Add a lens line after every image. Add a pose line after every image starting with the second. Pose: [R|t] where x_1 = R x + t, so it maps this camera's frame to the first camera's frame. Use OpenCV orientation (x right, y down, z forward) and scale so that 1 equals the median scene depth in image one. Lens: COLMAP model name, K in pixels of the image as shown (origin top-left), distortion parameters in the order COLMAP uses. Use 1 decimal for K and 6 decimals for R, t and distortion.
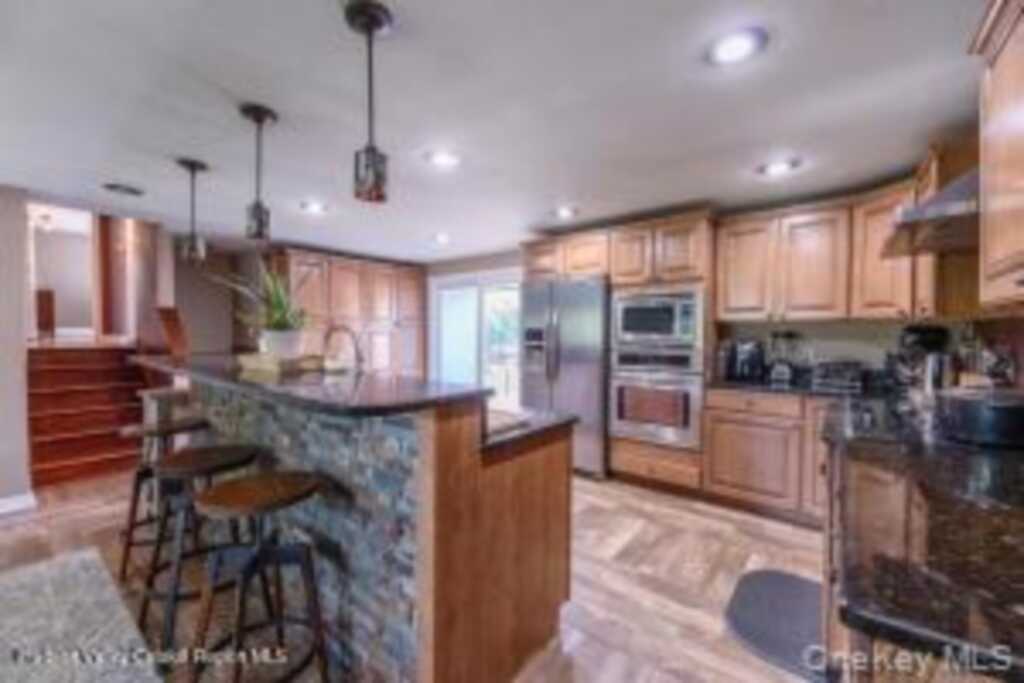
lens RADIAL K [[433.4, 0, 512.0], [0, 433.4, 341.5], [0, 0, 1]] dist [-0.000891, -0.000200]
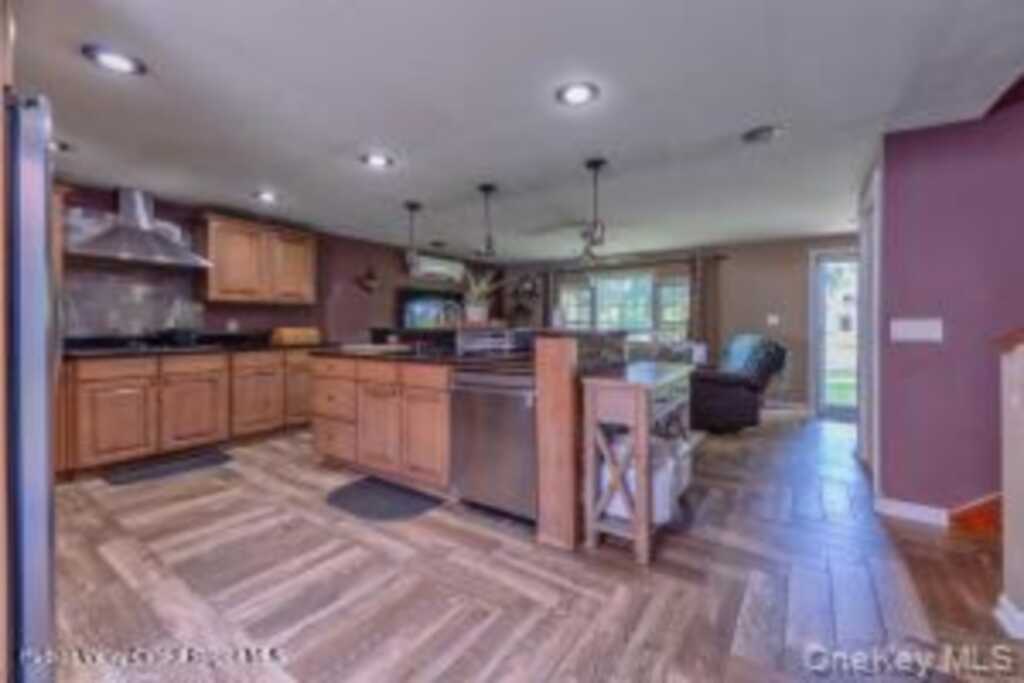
lens RADIAL K [[422.9, 0, 523.4], [0, 422.9, 325.4], [0, 0, 1]] dist [0.001620, 0.000188]
pose [[-0.992342, -0.003257, -0.123477, -0.316516], [-0.005961, 0.999750, 0.021538, 0.012972], [0.123376, 0.022110, -0.992114, 1.701962]]
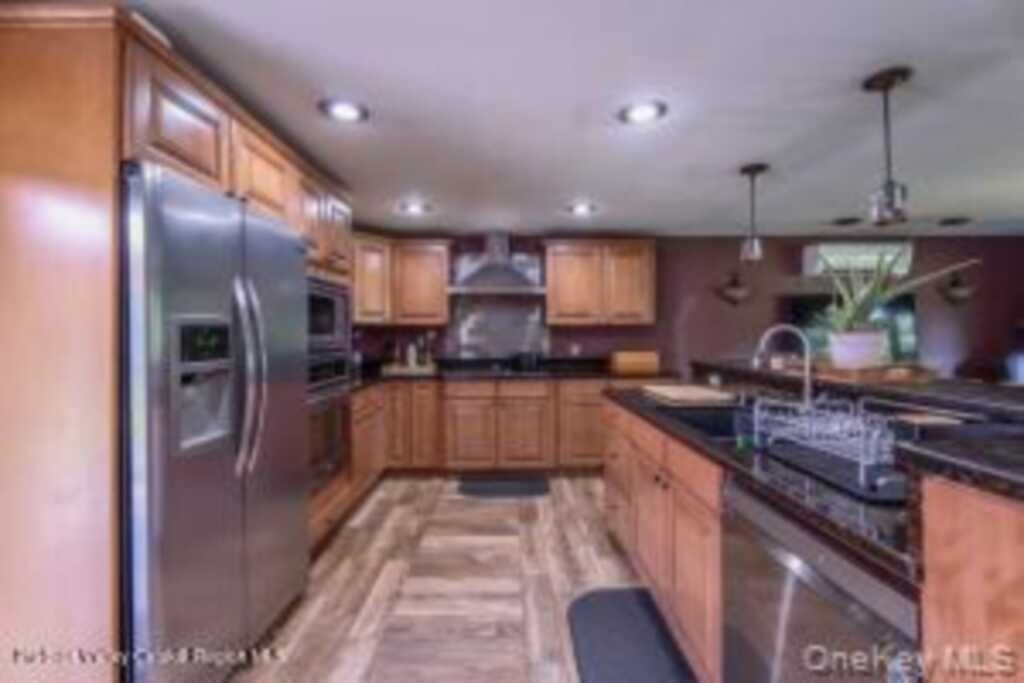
lens RADIAL K [[432.1, 0, 516.8], [0, 432.1, 335.1], [0, 0, 1]] dist [0.016354, -0.000102]
pose [[-0.665704, -0.006942, 0.746184, -0.448264], [0.015239, 0.999622, 0.022895, -0.028317], [-0.746060, 0.026613, -0.665346, 1.297439]]
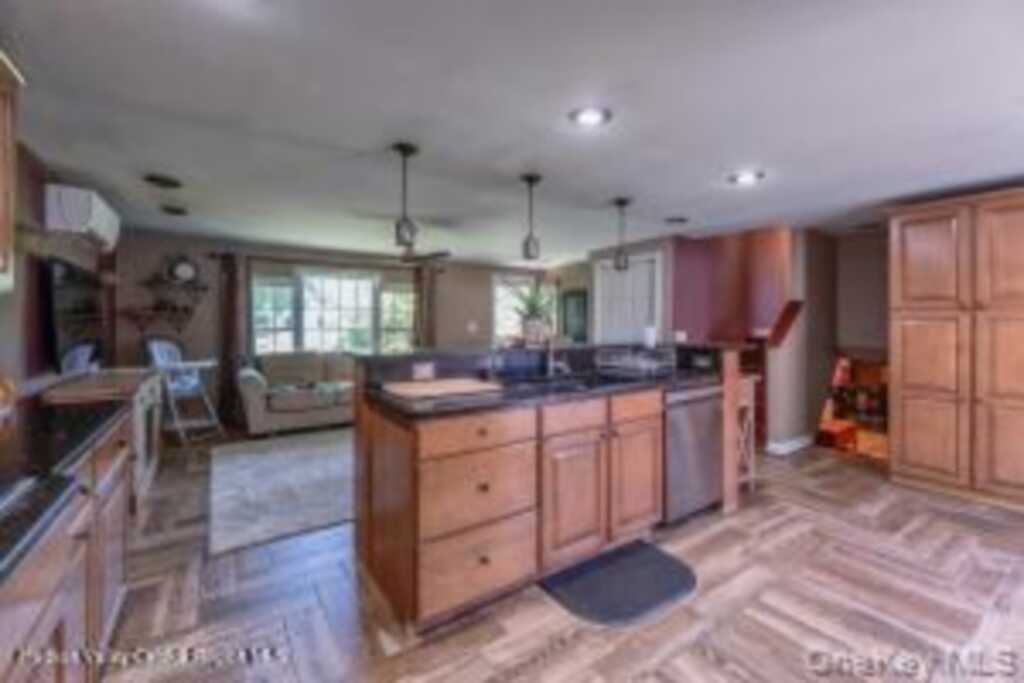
lens RADIAL K [[422.9, 0, 523.4], [0, 422.9, 325.4], [0, 0, 1]] dist [0.001620, 0.000188]
pose [[-0.256413, -0.002449, -0.966564, 0.521161], [-0.021060, 0.999774, 0.003053, -0.000193], [0.966338, 0.021139, -0.256406, 0.837163]]
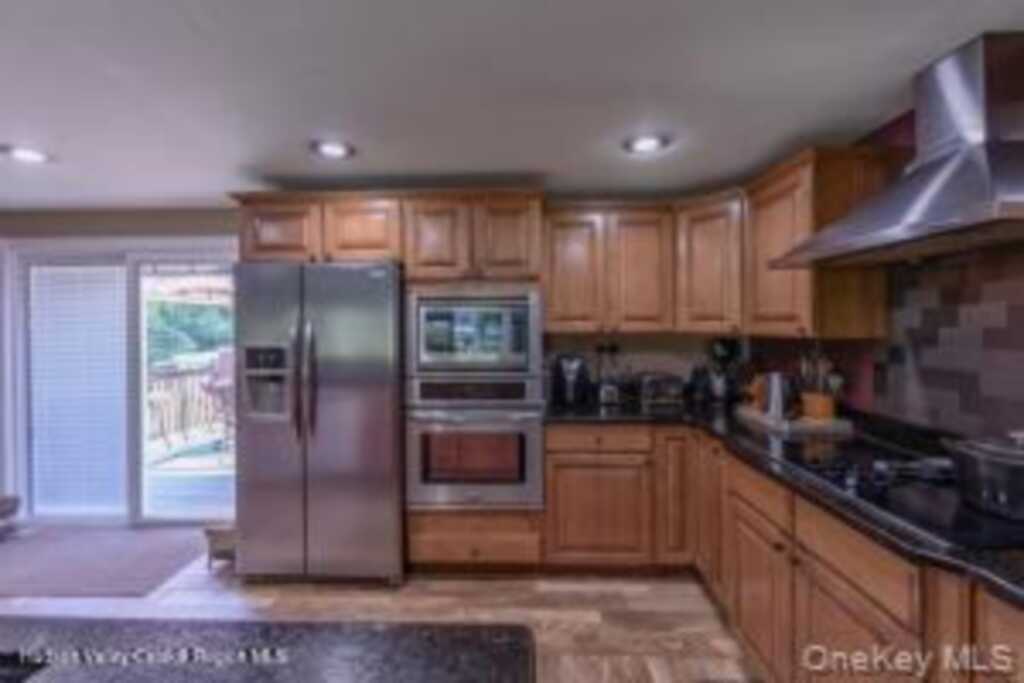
lens RADIAL K [[443.2, 0, 510.5], [0, 443.2, 330.2], [0, 0, 1]] dist [-0.000165, -0.000073]
pose [[0.787467, -0.008577, 0.616297, -0.065309], [0.020099, 0.999729, -0.011768, -0.045535], [-0.616029, 0.021654, 0.787426, 0.417222]]
